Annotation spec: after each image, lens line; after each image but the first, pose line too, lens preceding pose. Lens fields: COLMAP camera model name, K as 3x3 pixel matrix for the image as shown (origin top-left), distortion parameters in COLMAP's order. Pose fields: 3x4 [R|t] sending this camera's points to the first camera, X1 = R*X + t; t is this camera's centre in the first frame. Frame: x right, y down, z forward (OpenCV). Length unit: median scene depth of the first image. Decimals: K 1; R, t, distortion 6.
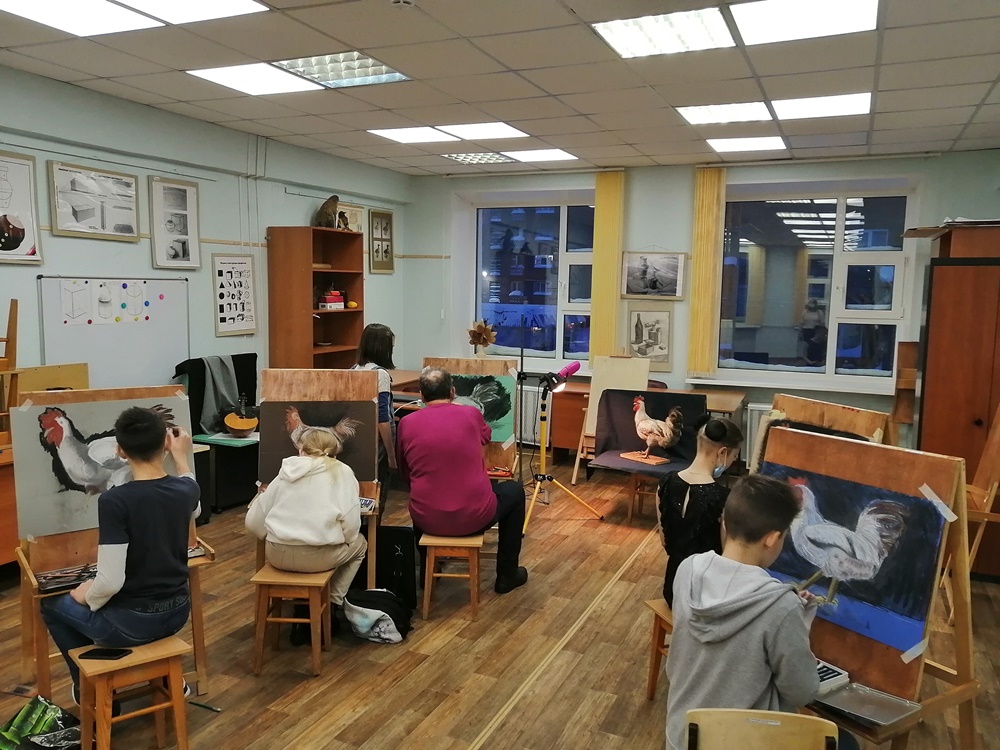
lens RADIAL K [[784.9, 0, 500.0], [0, 784.9, 375.0], [0, 0, 1]] dist [0.010924, 0.009780]
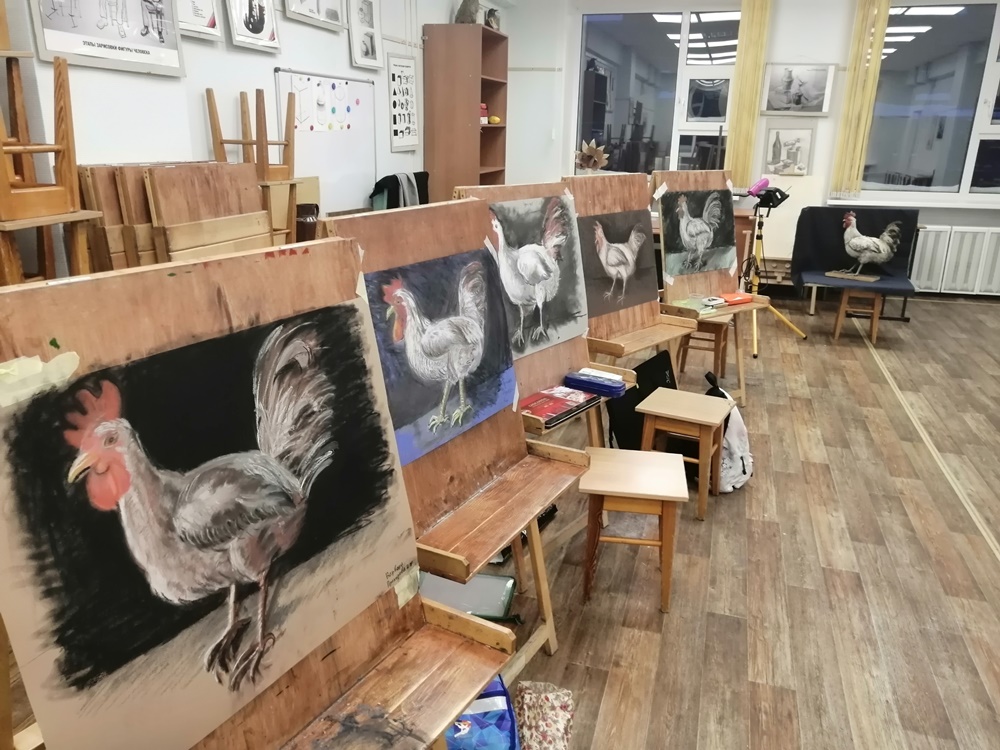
lens RADIAL K [[784.9, 0, 500.0], [0, 784.9, 375.0], [0, 0, 1]] dist [0.010924, 0.009780]
pose [[0.990504, -0.038798, 0.131898, -0.324361], [0.012682, 0.981050, 0.193338, 0.025383], [-0.136899, -0.189829, 0.972226, 0.058073]]
